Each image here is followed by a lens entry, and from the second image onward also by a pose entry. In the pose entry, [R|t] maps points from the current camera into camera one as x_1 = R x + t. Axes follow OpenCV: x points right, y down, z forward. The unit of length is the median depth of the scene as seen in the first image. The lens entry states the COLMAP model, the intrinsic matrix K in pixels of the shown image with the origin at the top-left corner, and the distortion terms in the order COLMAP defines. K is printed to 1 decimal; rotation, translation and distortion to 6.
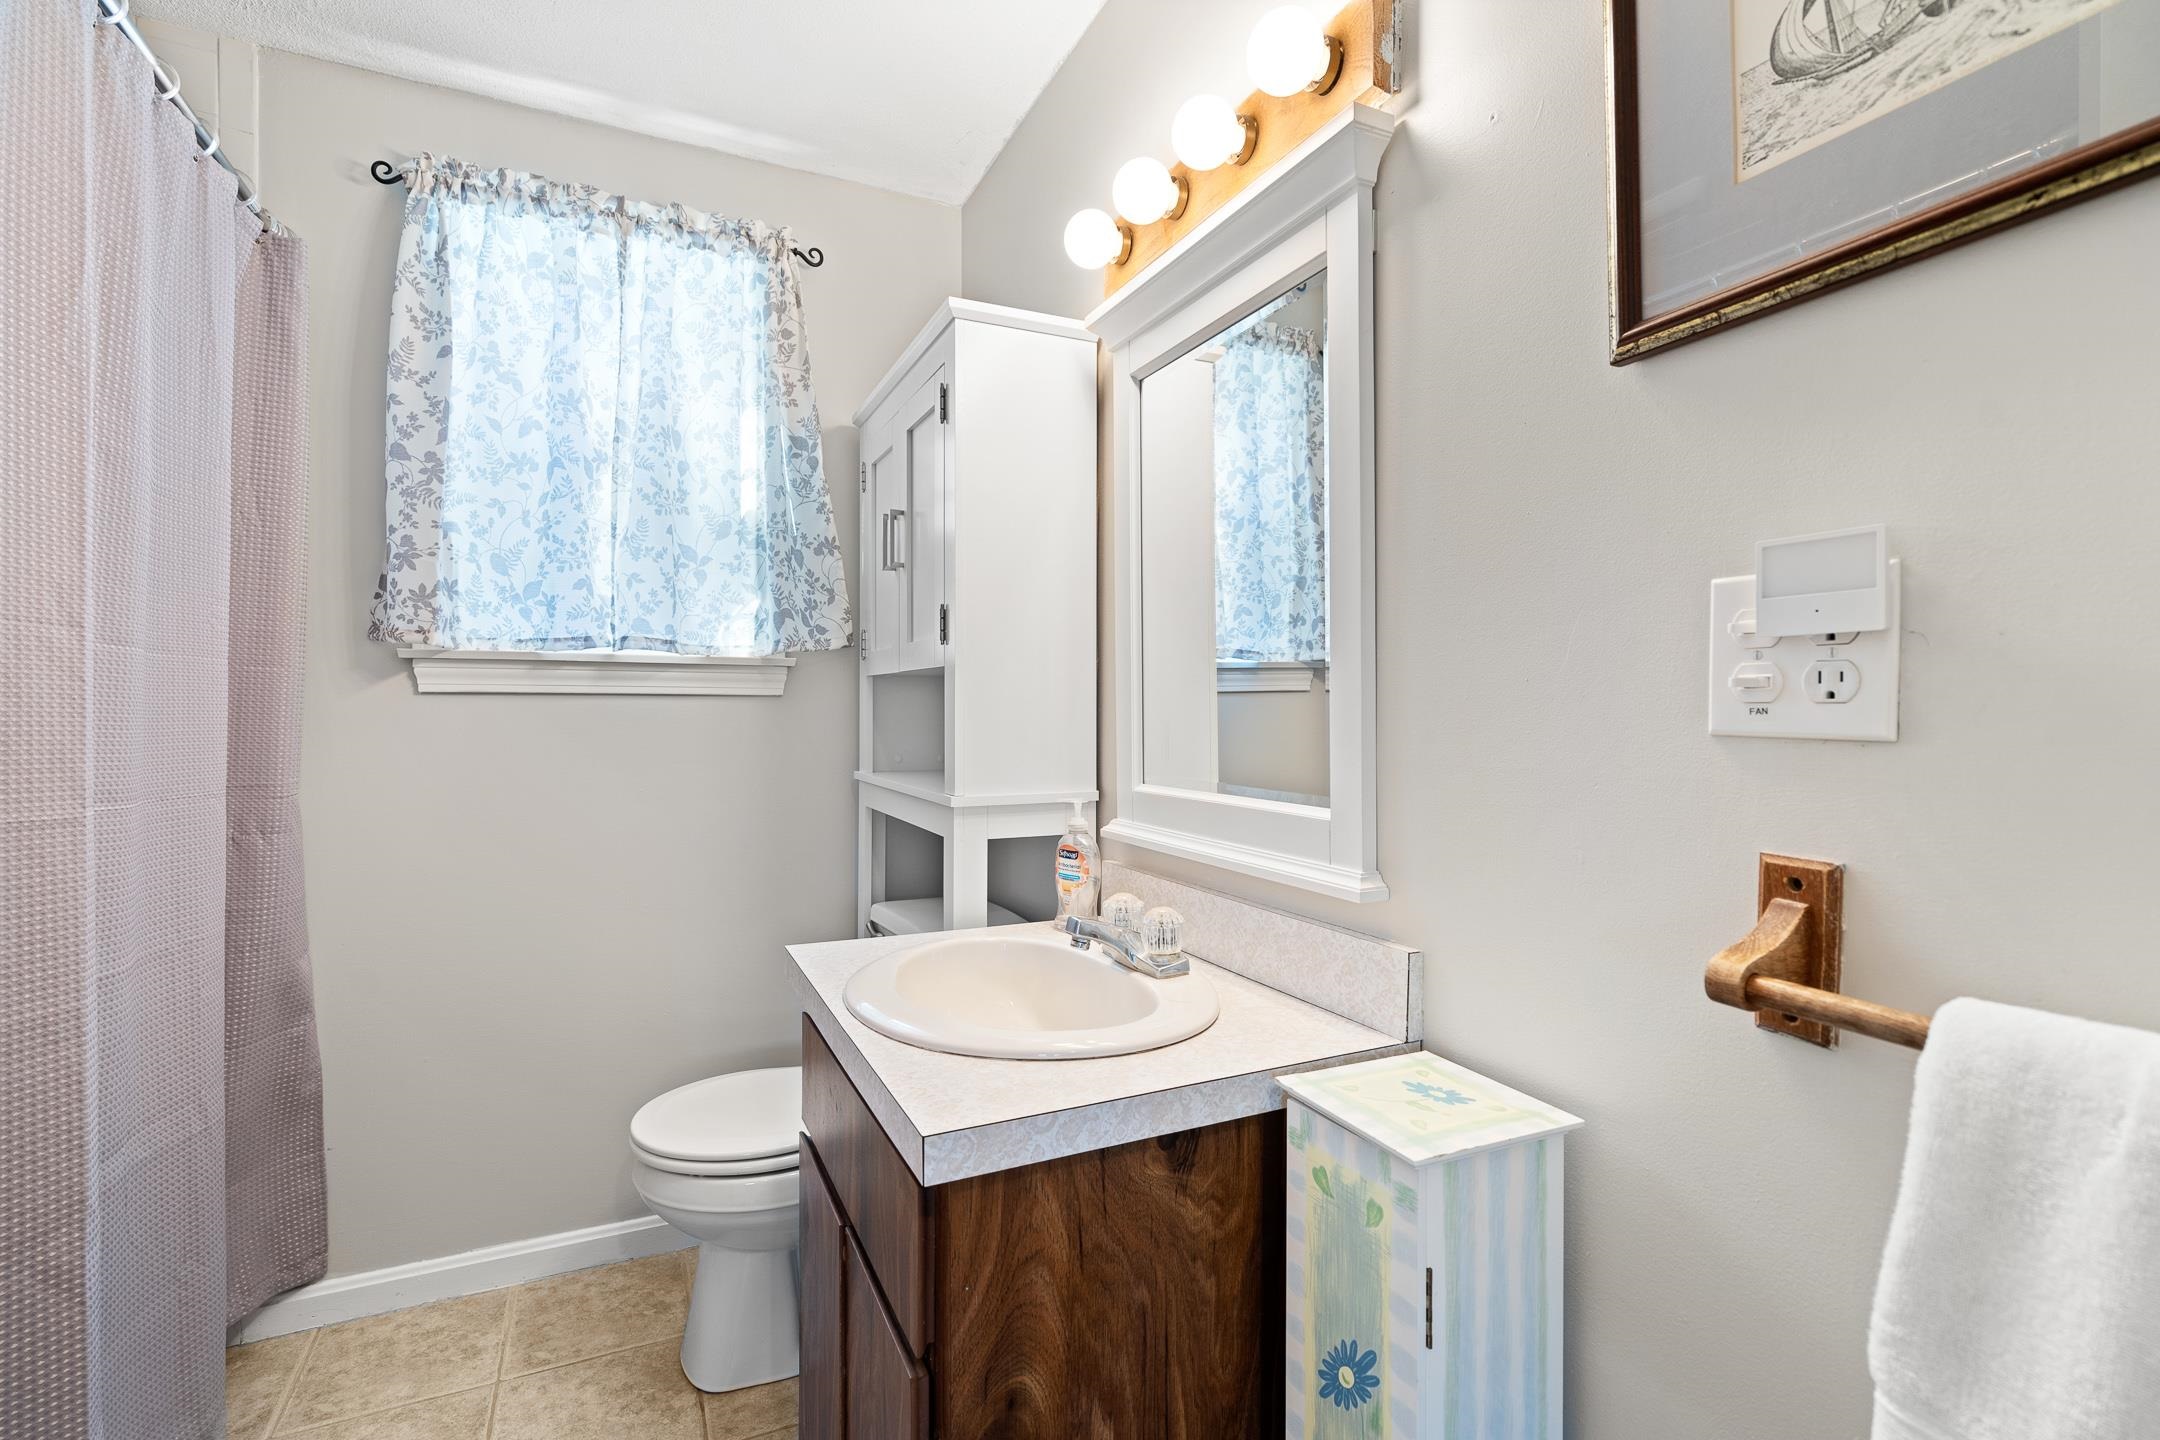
lens RADIAL K [[986.3, 0, 1074.6], [0, 986.3, 713.0], [0, 0, 1]] dist [-0.011034, 0.000593]
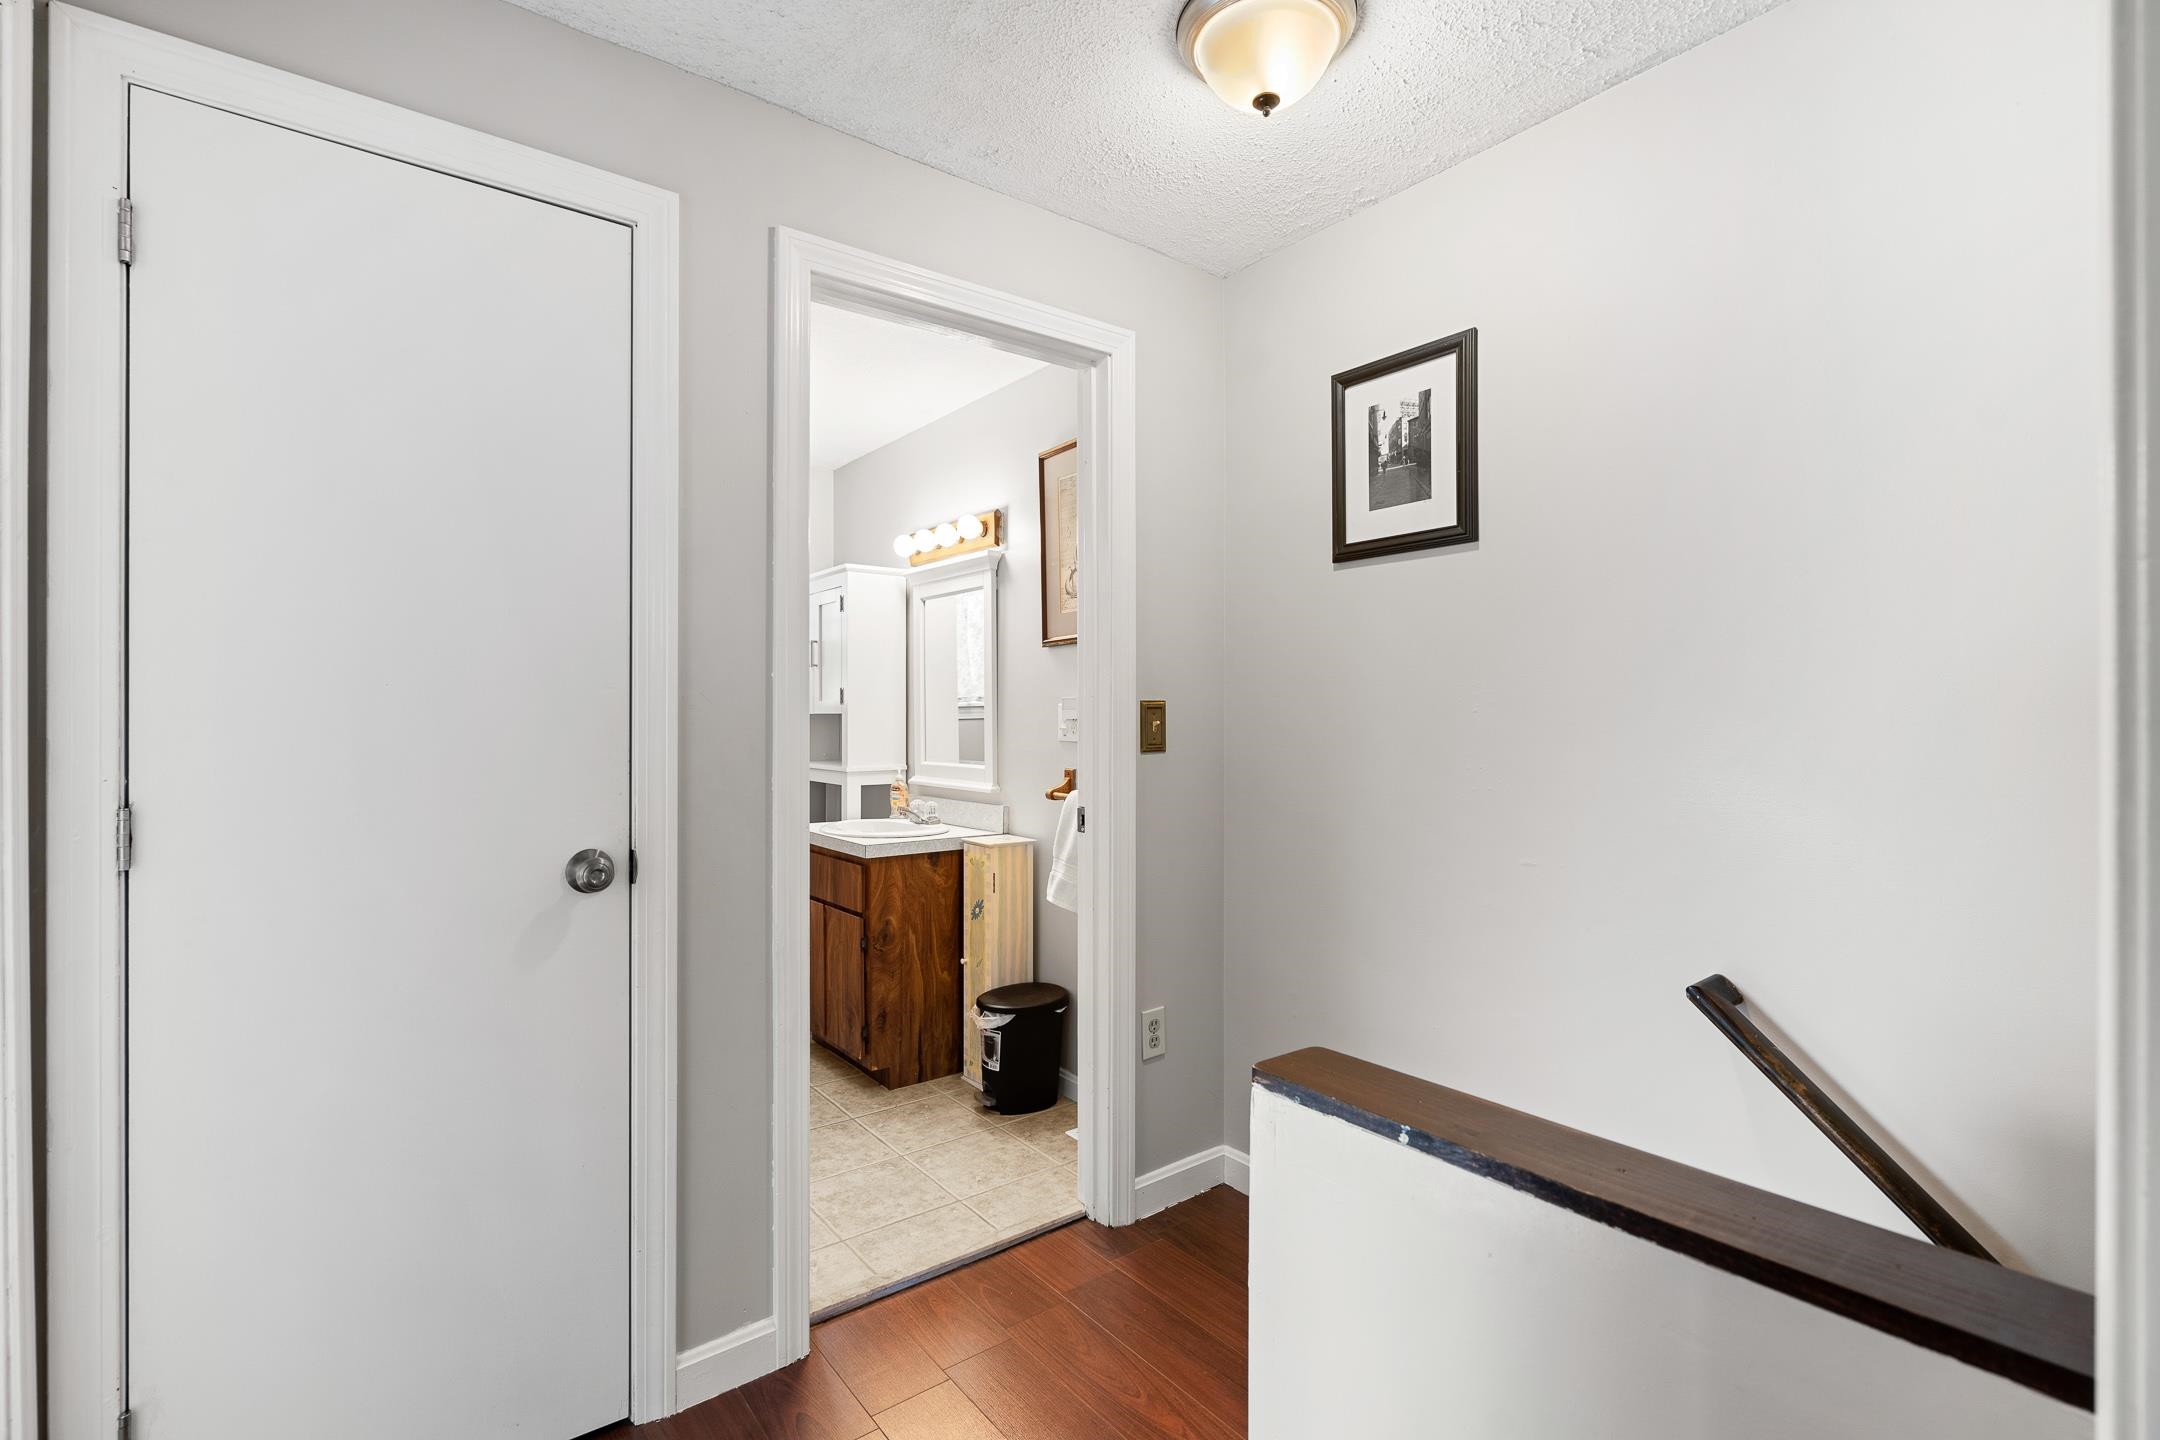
lens RADIAL K [[986.3, 0, 1080.7], [0, 986.3, 712.2], [0, 0, 1]] dist [-0.011034, 0.000593]
pose [[0.977488, -0.001583, 0.210987, -0.121975], [0.003338, 0.999963, -0.007964, -0.052251], [-0.210966, 0.008489, 0.977456, -2.544690]]
